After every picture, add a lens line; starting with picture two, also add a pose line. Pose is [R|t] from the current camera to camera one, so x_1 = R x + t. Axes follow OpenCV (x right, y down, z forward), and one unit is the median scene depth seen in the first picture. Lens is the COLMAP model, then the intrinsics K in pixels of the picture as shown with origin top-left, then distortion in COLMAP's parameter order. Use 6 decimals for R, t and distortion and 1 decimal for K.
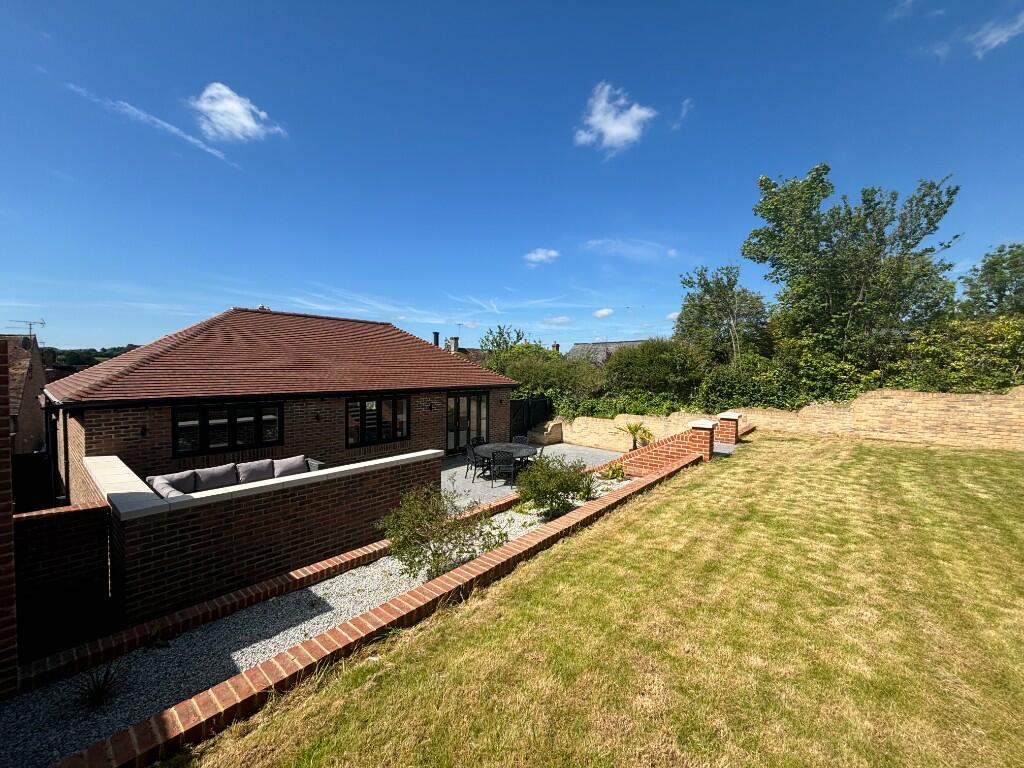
lens RADIAL K [[410.3, 0, 510.8], [0, 410.3, 389.7], [0, 0, 1]] dist [-0.002338, -0.000162]
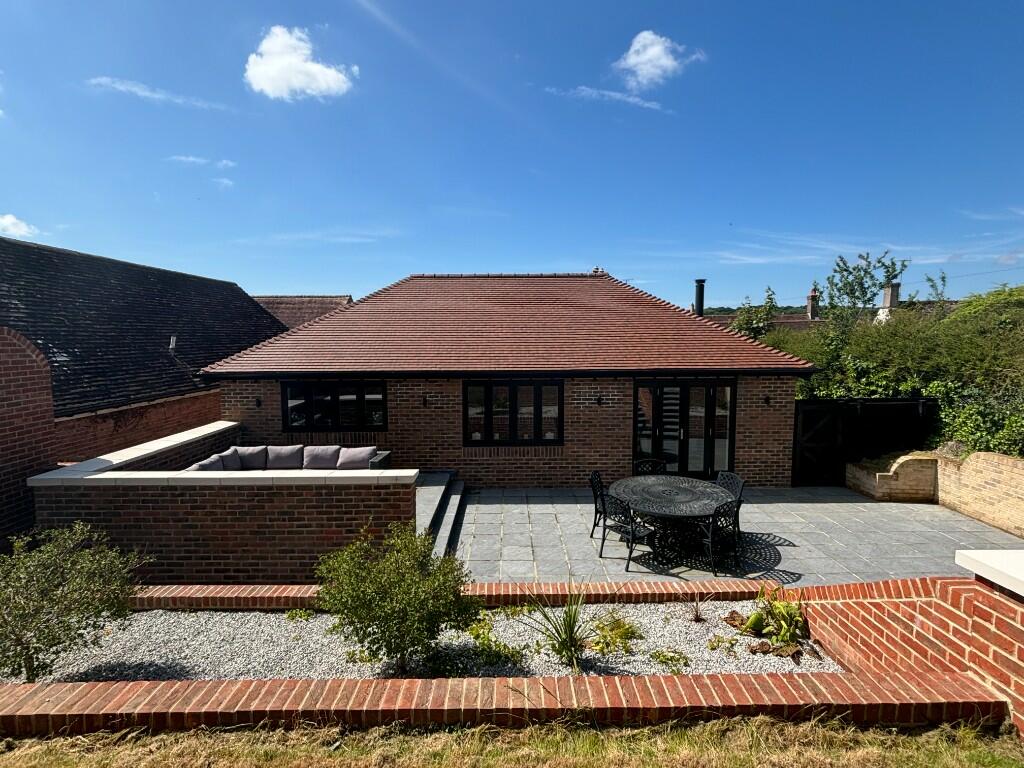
lens RADIAL K [[516.4, 0, 512.7], [0, 516.4, 374.6], [0, 0, 1]] dist [-0.000800, -0.000519]
pose [[0.651391, 0.043833, -0.757475, 0.352844], [-0.028830, 0.999039, 0.033020, -0.021899], [0.758194, 0.000330, 0.652029, 0.419202]]
